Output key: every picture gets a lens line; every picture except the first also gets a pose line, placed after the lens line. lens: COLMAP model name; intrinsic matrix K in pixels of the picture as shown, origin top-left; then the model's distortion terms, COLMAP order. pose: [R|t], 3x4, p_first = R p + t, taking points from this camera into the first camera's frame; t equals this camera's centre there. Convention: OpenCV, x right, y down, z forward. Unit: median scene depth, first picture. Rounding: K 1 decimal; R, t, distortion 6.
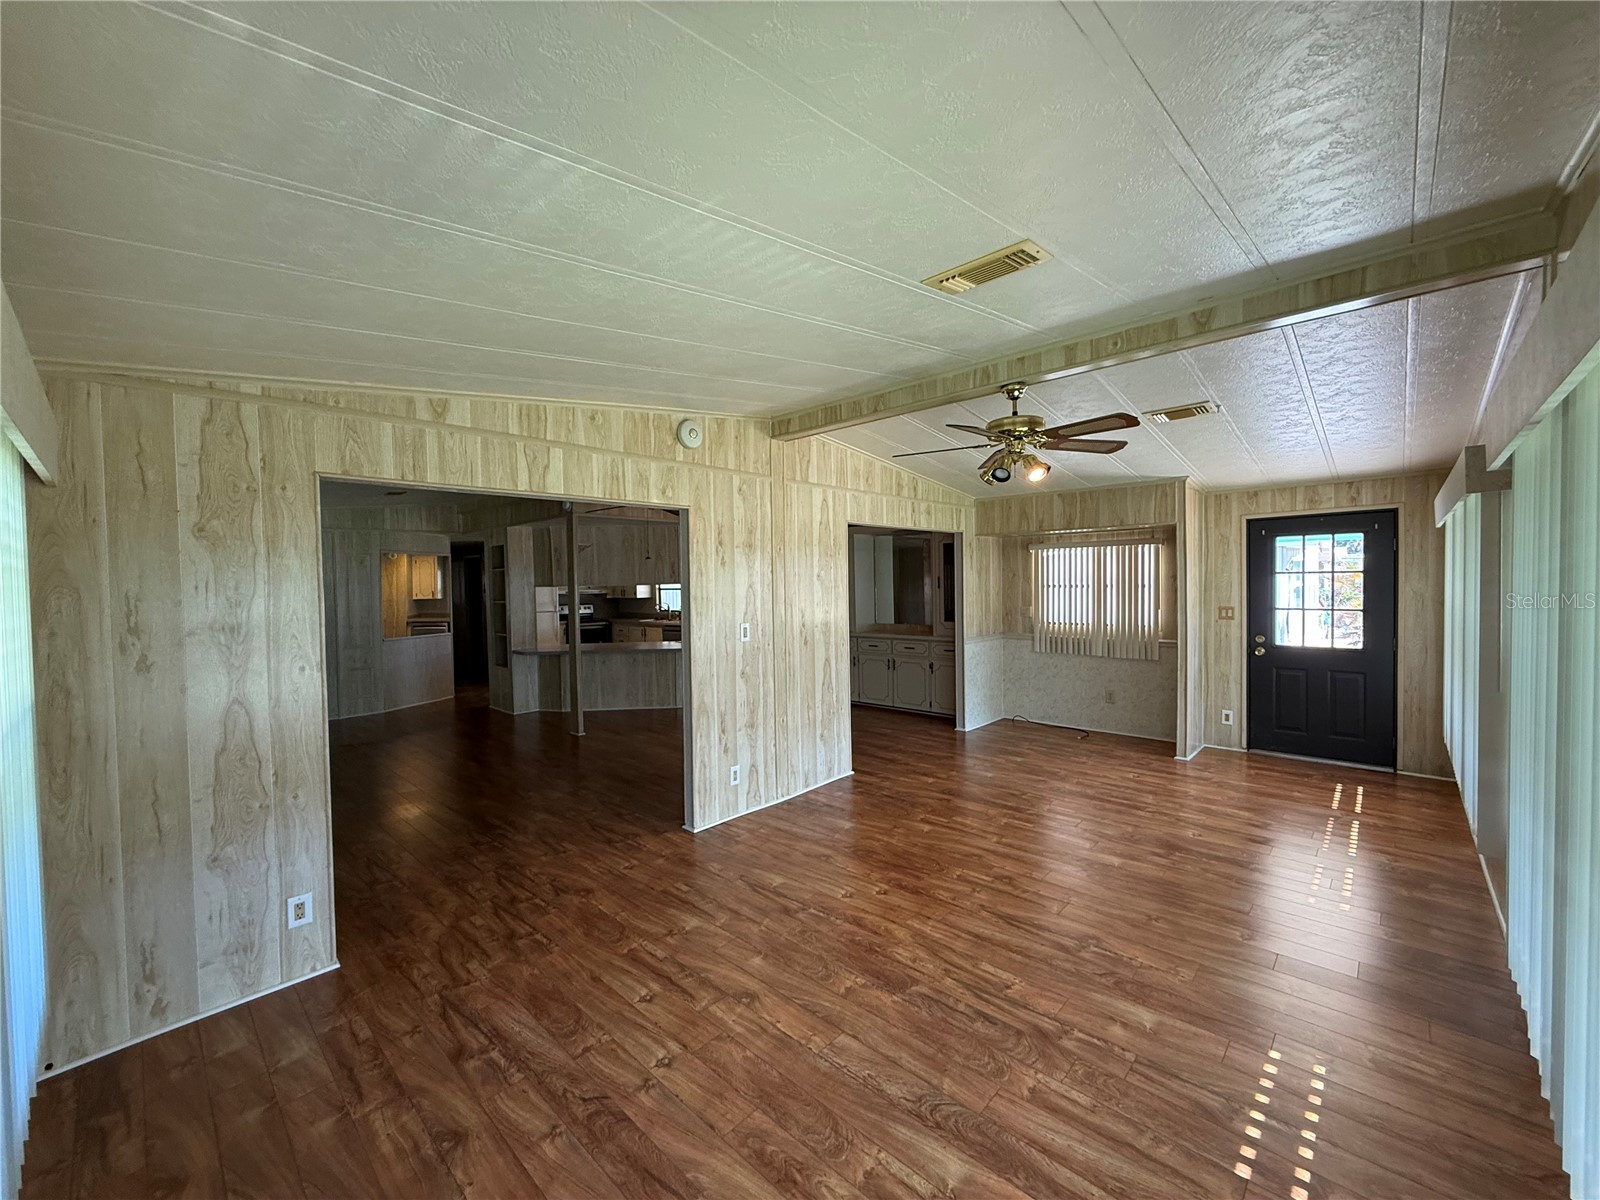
lens RADIAL K [[637.5, 0, 800.2], [0, 637.5, 598.4], [0, 0, 1]] dist [0.000417, 0.000028]
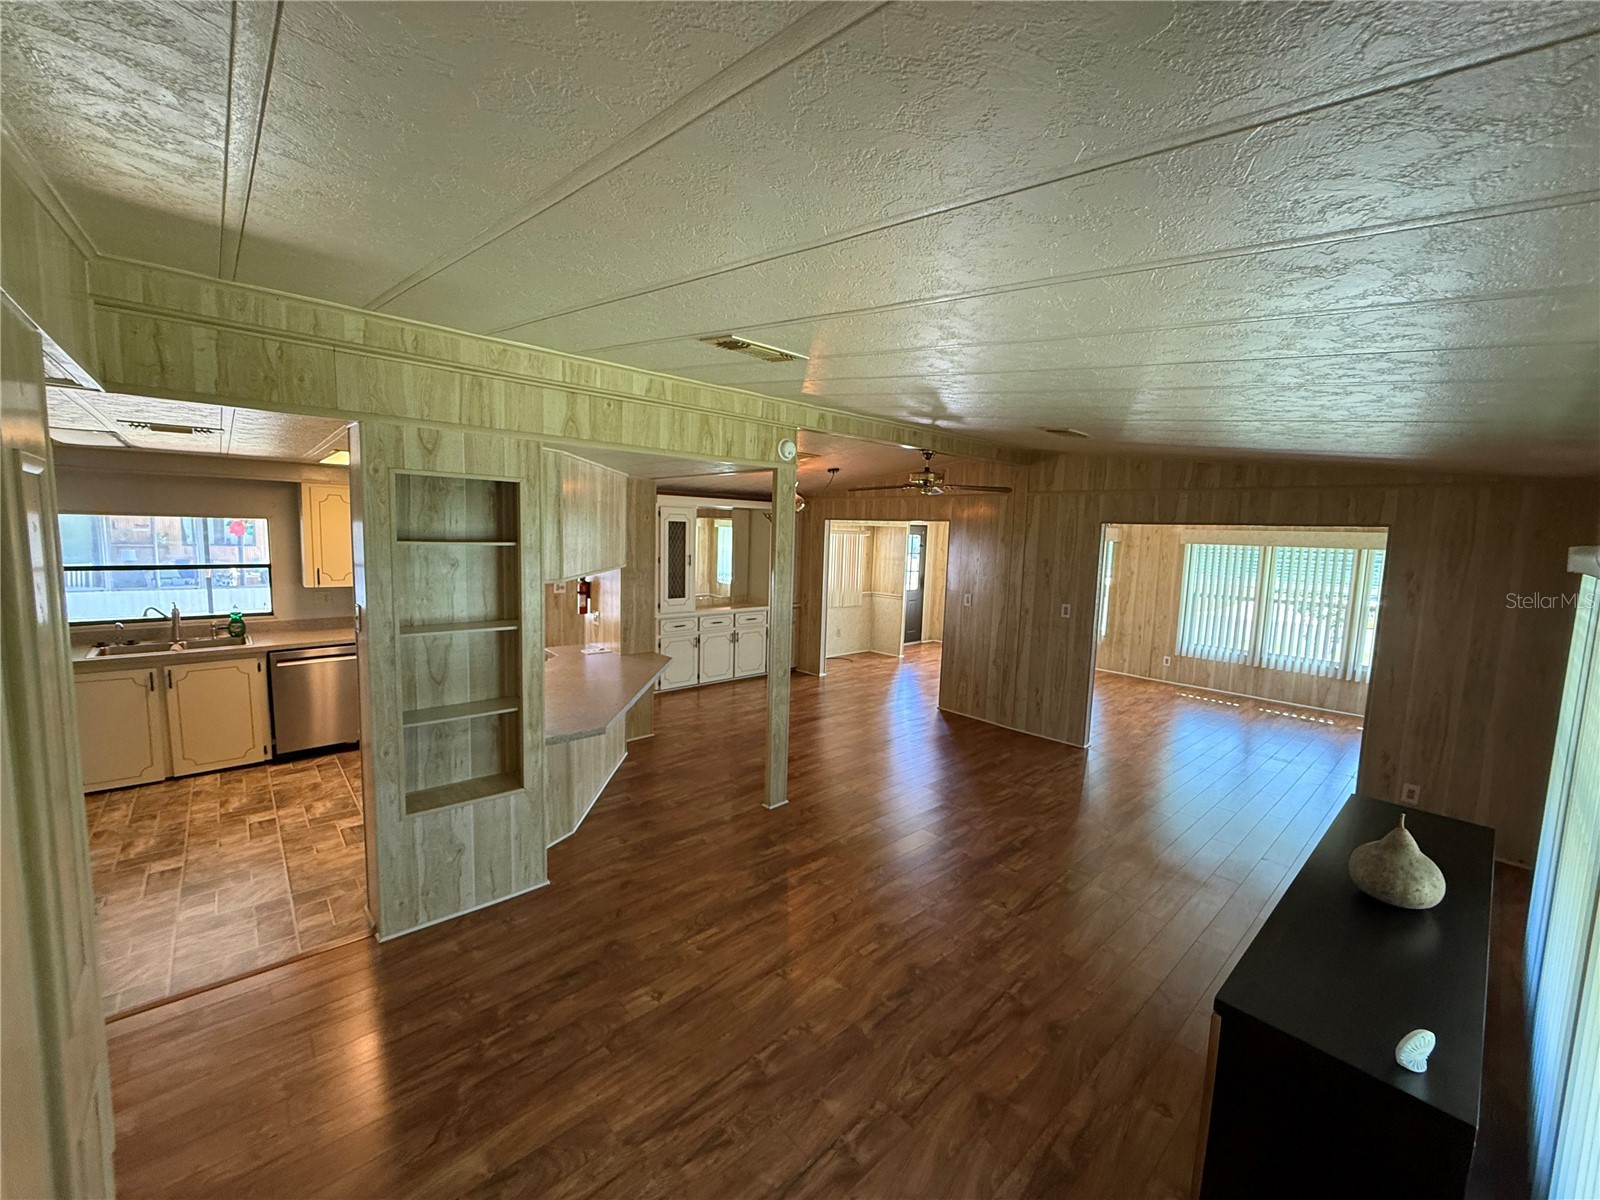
lens RADIAL K [[637.5, 0, 796.8], [0, 637.5, 599.7], [0, 0, 1]] dist [0.000417, 0.000028]
pose [[0.083838, -0.088830, 0.992512, -0.824205], [-0.005429, 0.995963, 0.089598, -0.047535], [-0.996465, -0.012900, 0.083017, 0.777503]]
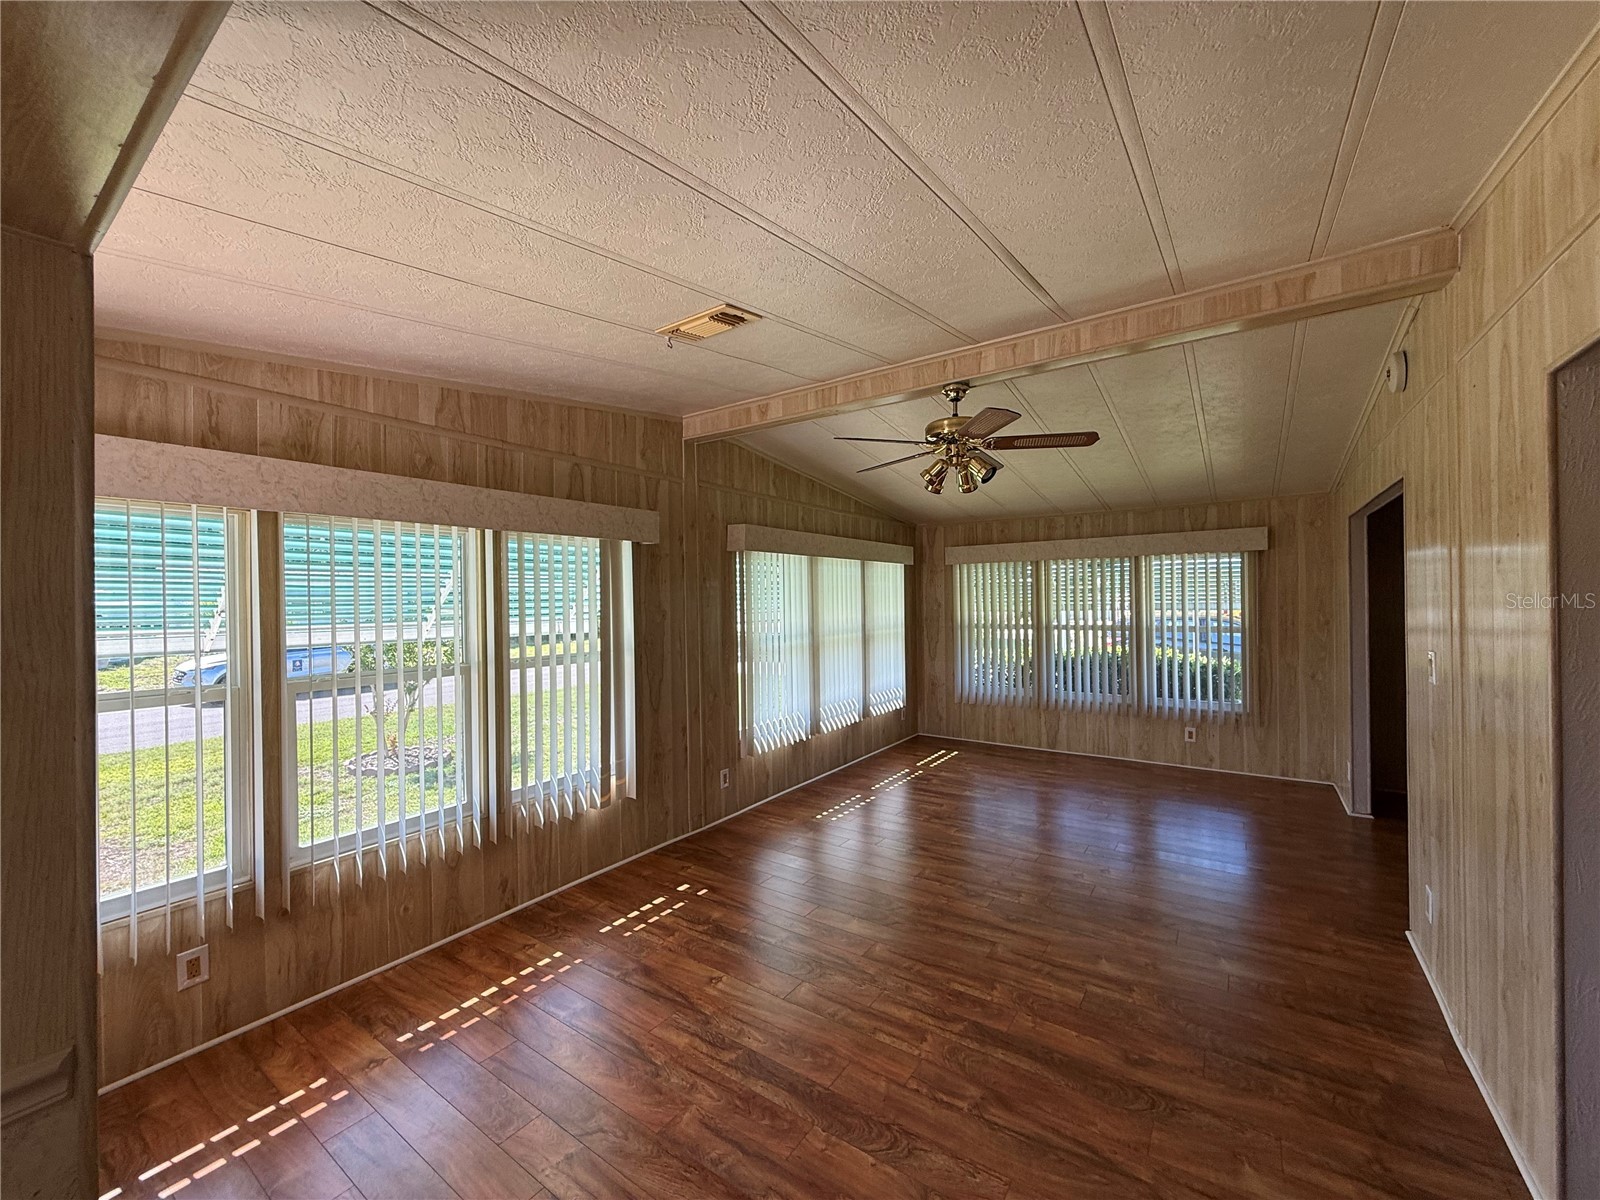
lens RADIAL K [[637.5, 0, 796.4], [0, 637.5, 596.4], [0, 0, 1]] dist [0.000417, 0.000028]
pose [[-0.989530, 0.029519, -0.141276, 0.296692], [0.026554, 0.999387, 0.022827, -0.020636], [0.141863, 0.018836, -0.989707, 0.797478]]
